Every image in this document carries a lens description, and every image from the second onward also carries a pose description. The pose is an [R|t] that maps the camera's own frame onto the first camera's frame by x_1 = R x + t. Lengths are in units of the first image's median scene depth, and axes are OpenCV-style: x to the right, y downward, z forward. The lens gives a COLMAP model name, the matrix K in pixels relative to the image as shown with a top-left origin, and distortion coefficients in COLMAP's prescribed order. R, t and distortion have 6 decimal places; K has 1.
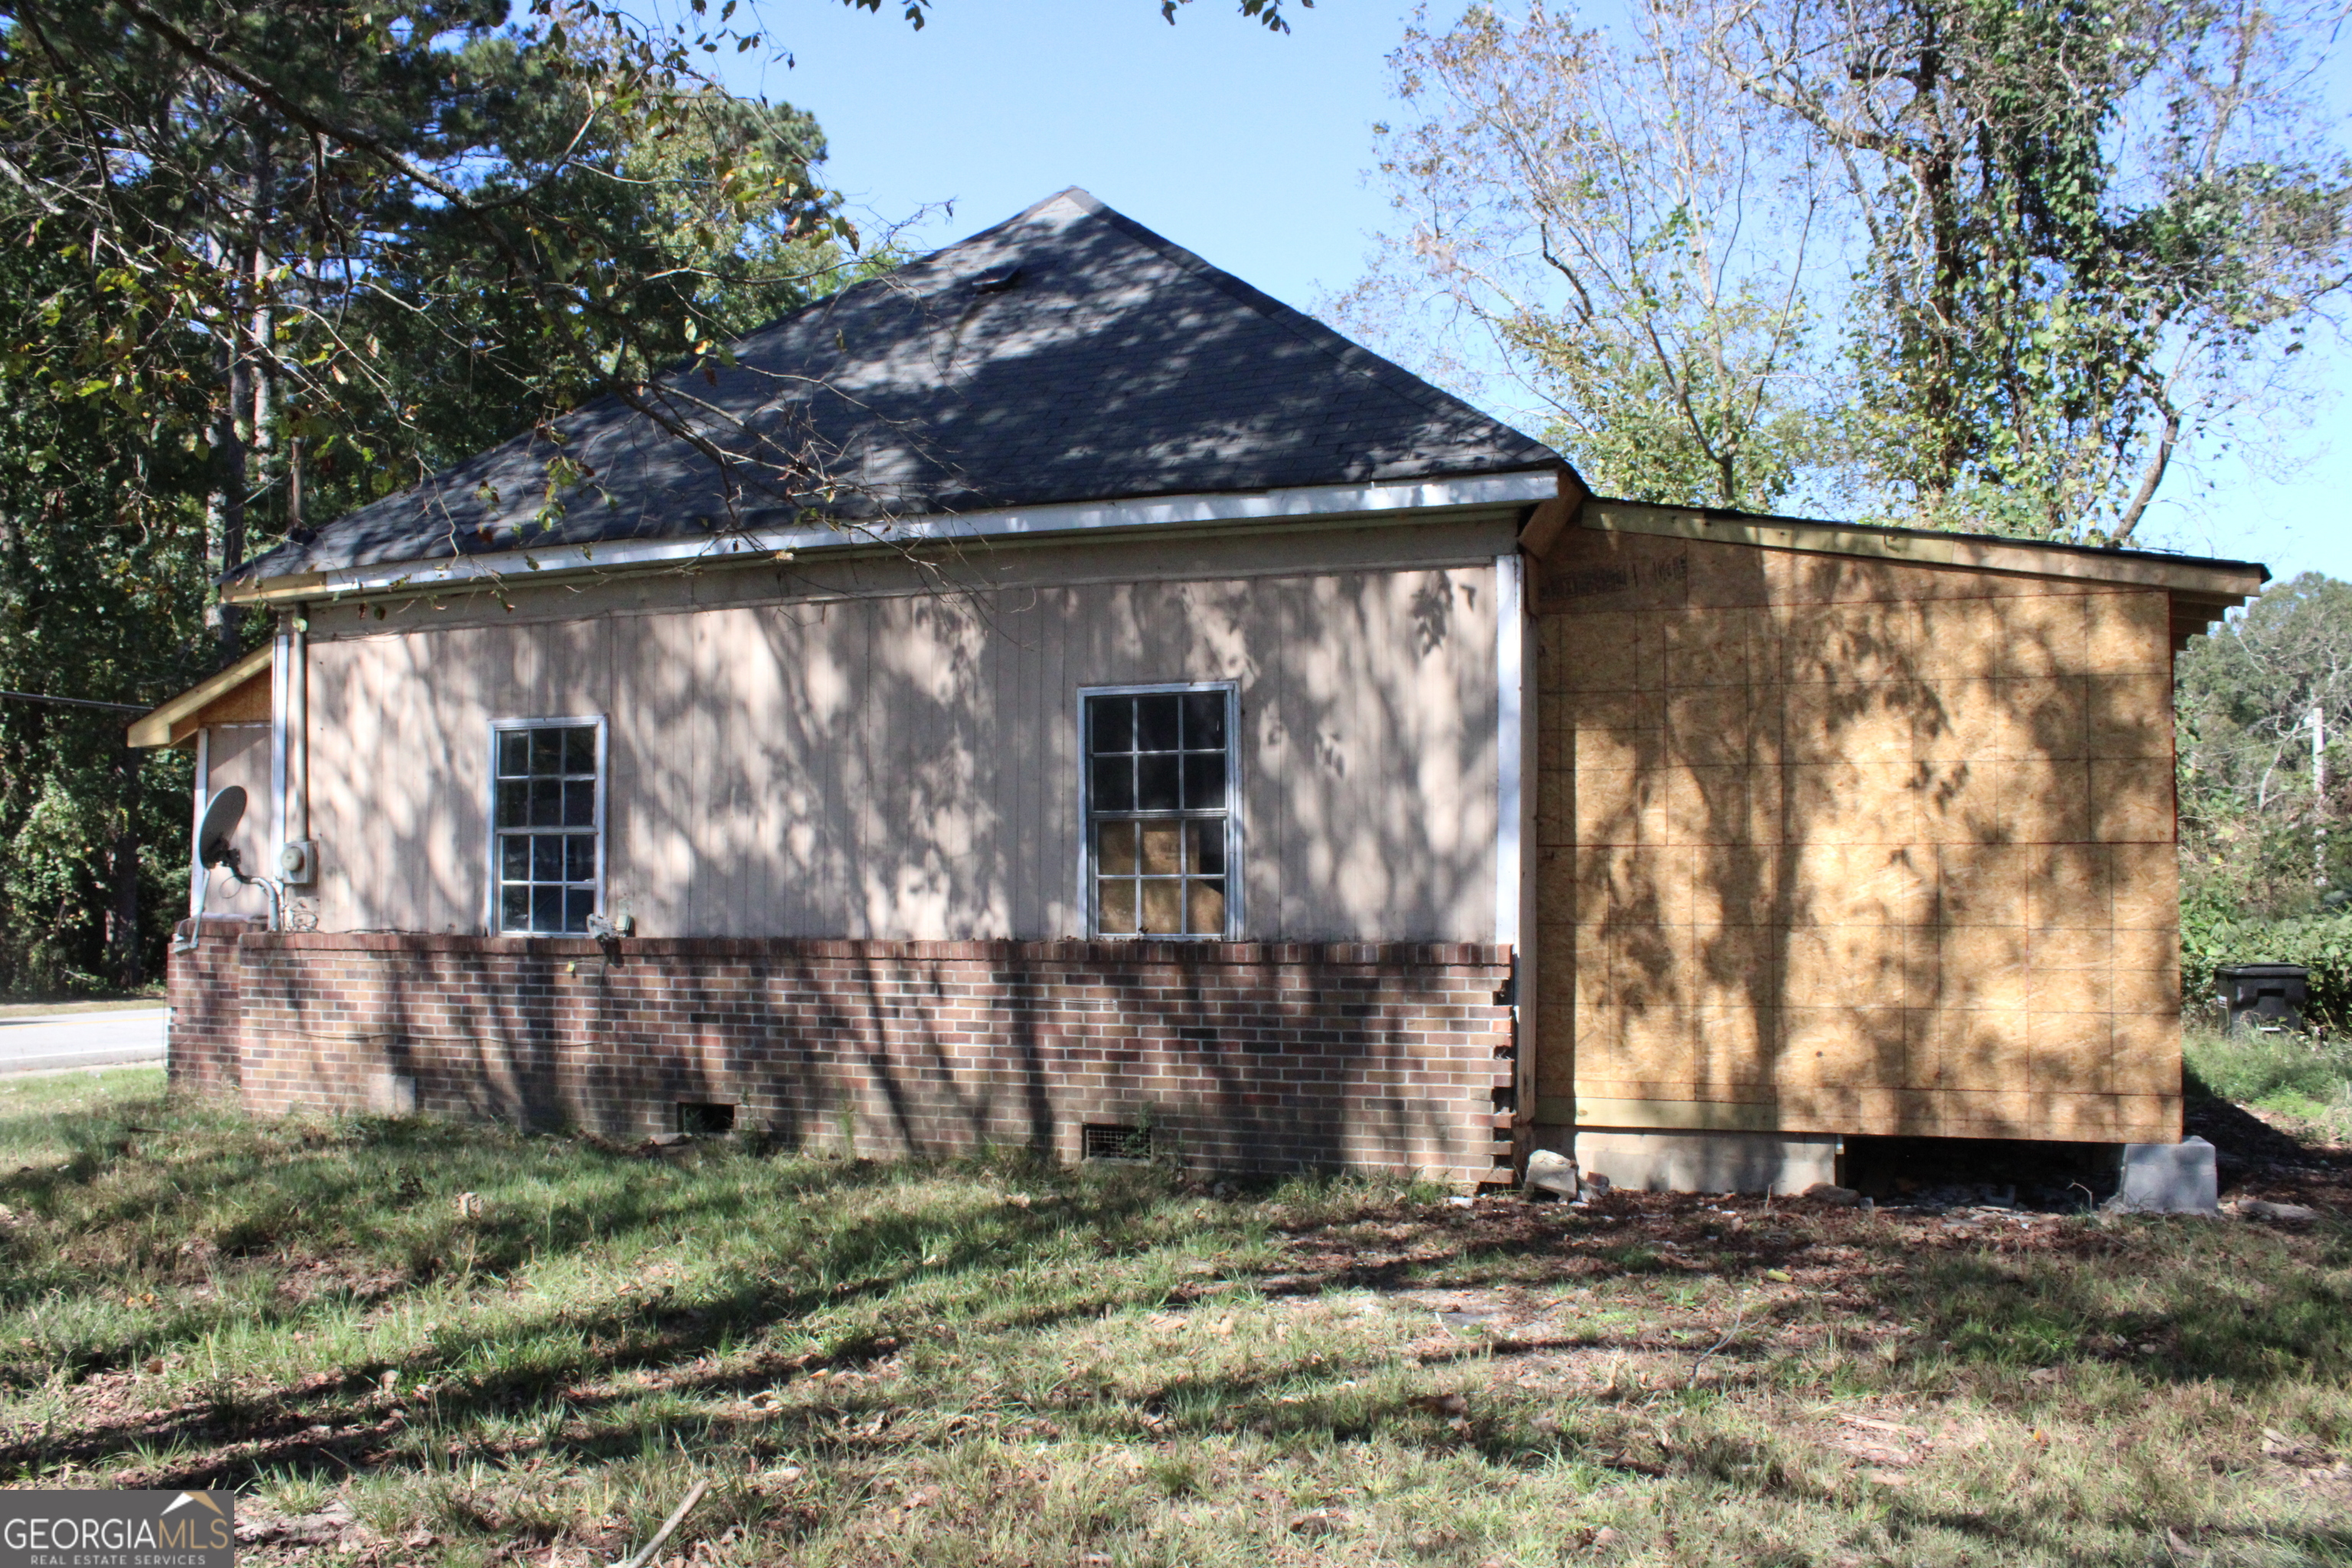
lens RADIAL K [[1903.7, 0, 1176.0], [0, 1903.7, 784.0], [0, 0, 1]] dist [-0.147871, 0.095334]
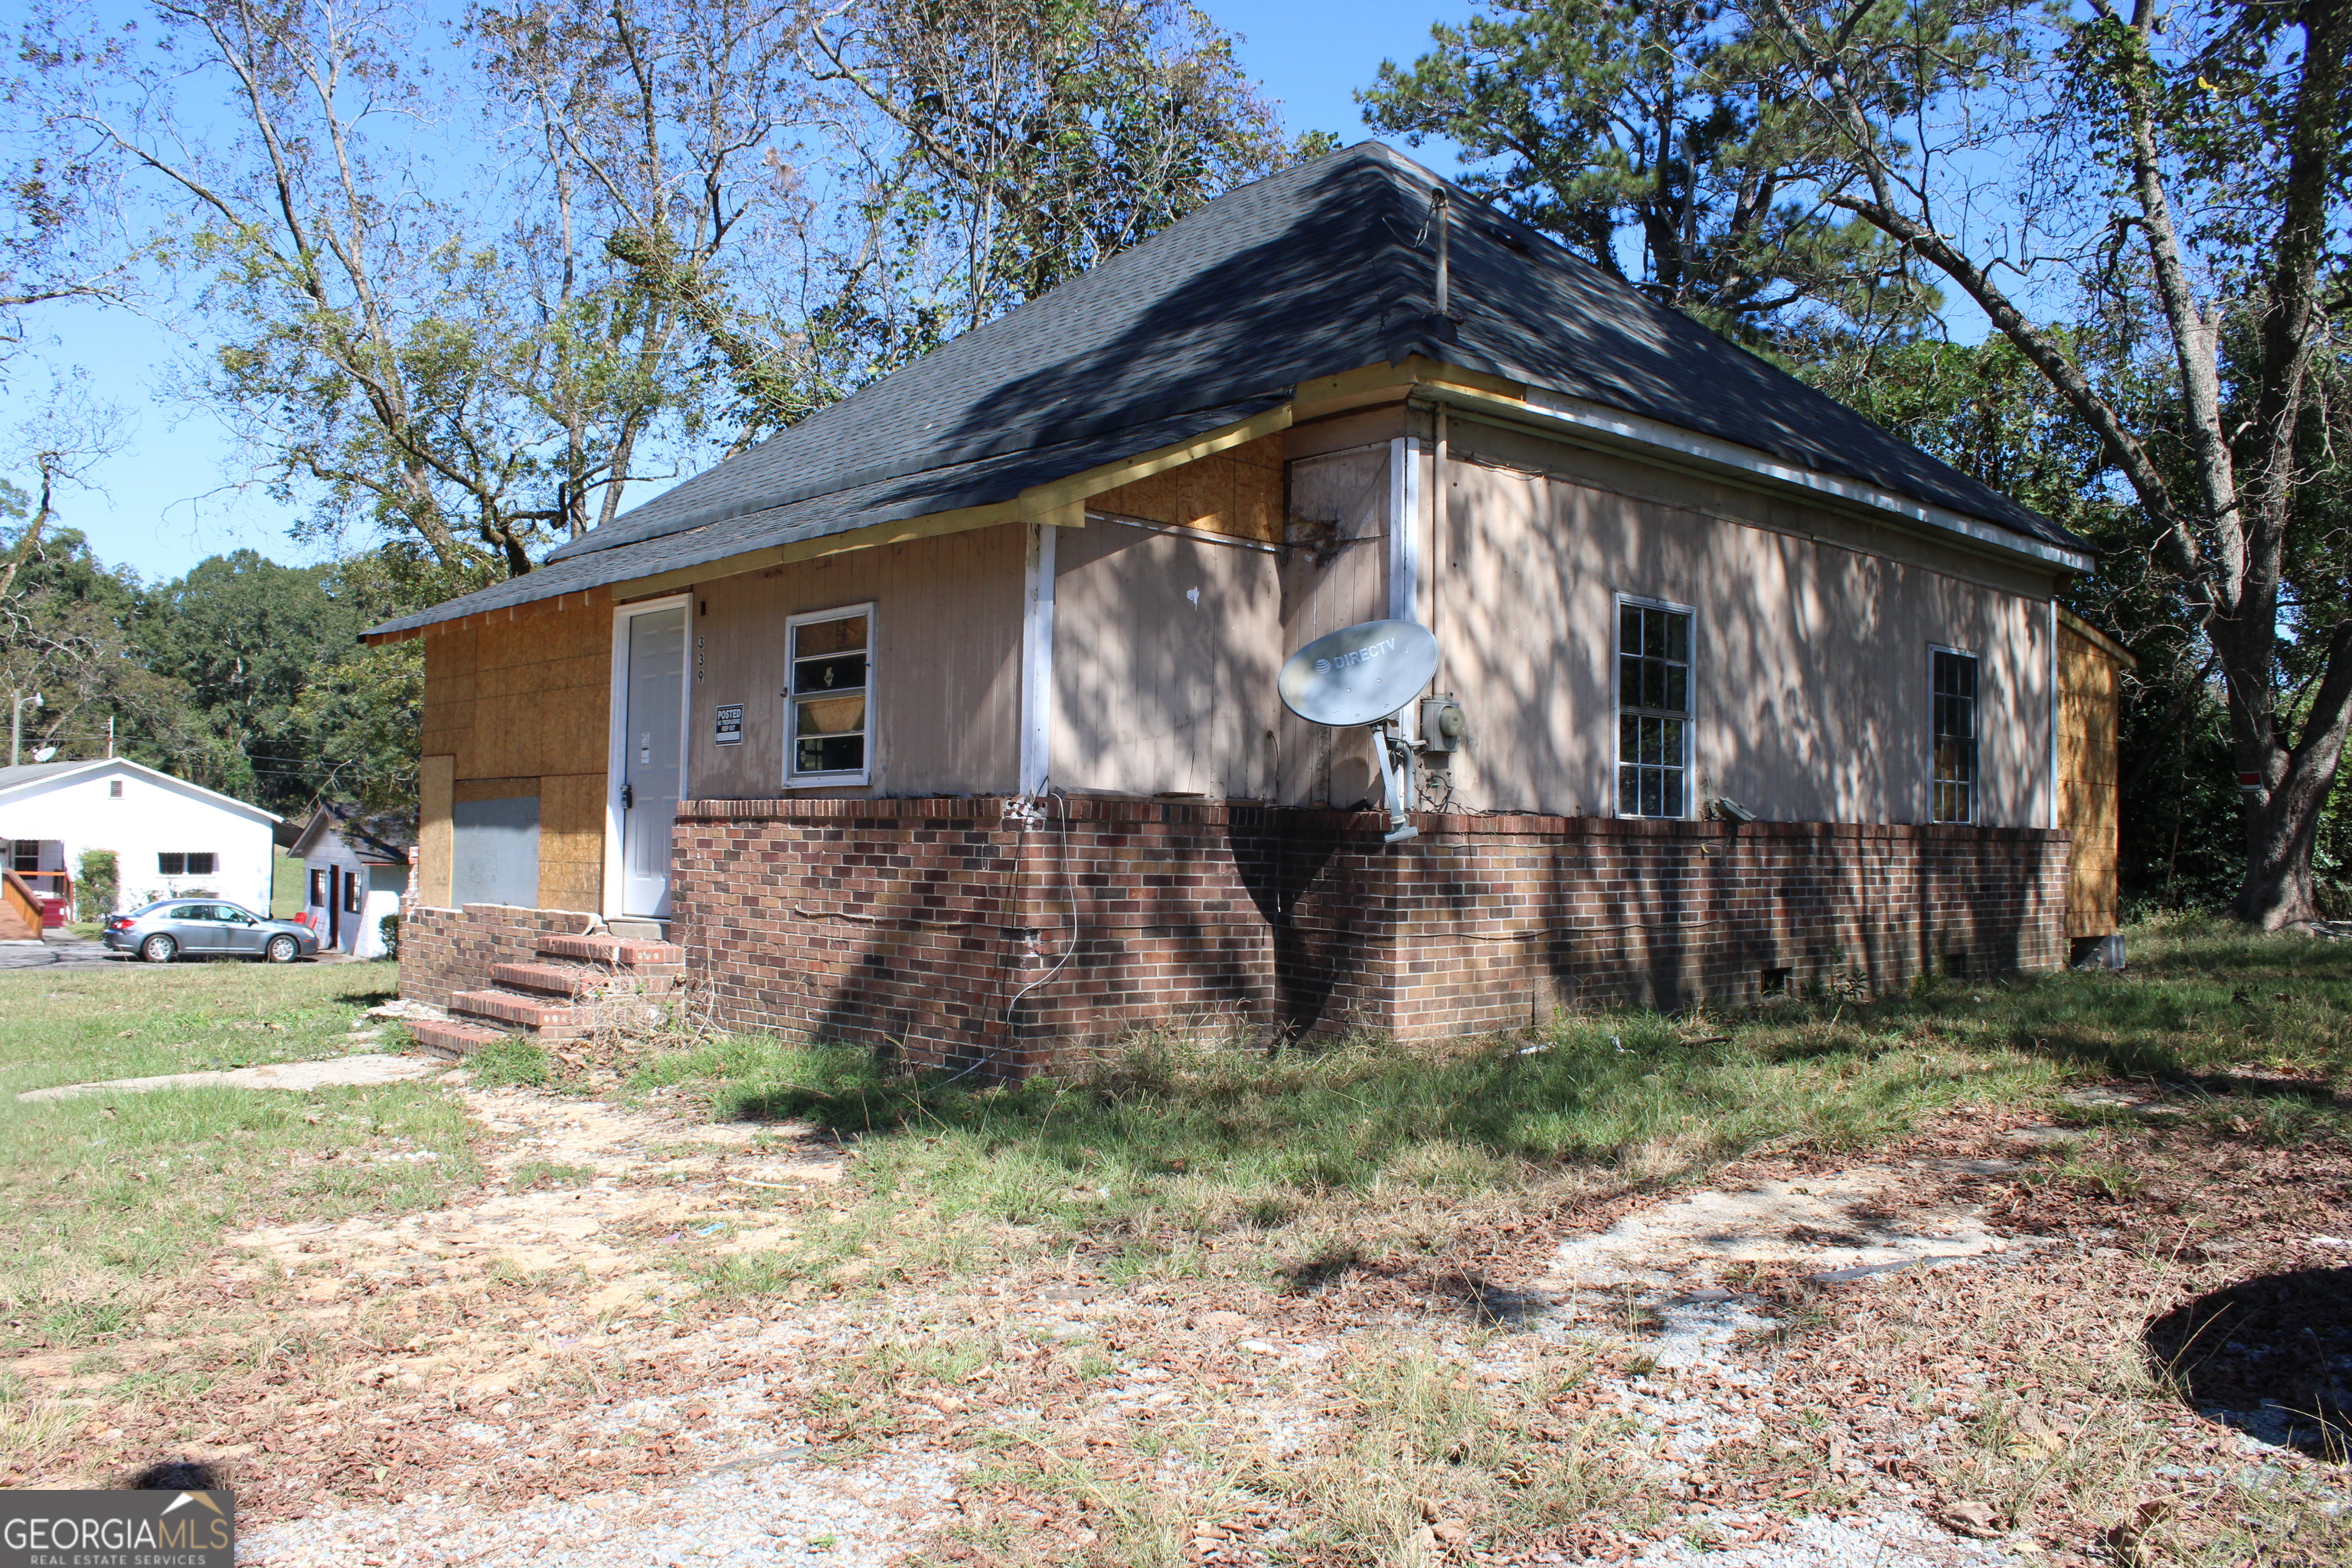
lens RADIAL K [[1903.7, 0, 1176.0], [0, 1903.7, 784.0], [0, 0, 1]] dist [-0.147871, 0.095334]
pose [[0.446520, 0.038870, 0.893929, -1.319267], [-0.054780, 0.998369, -0.016048, 0.091031], [-0.893095, -0.041804, 0.447922, 0.768060]]
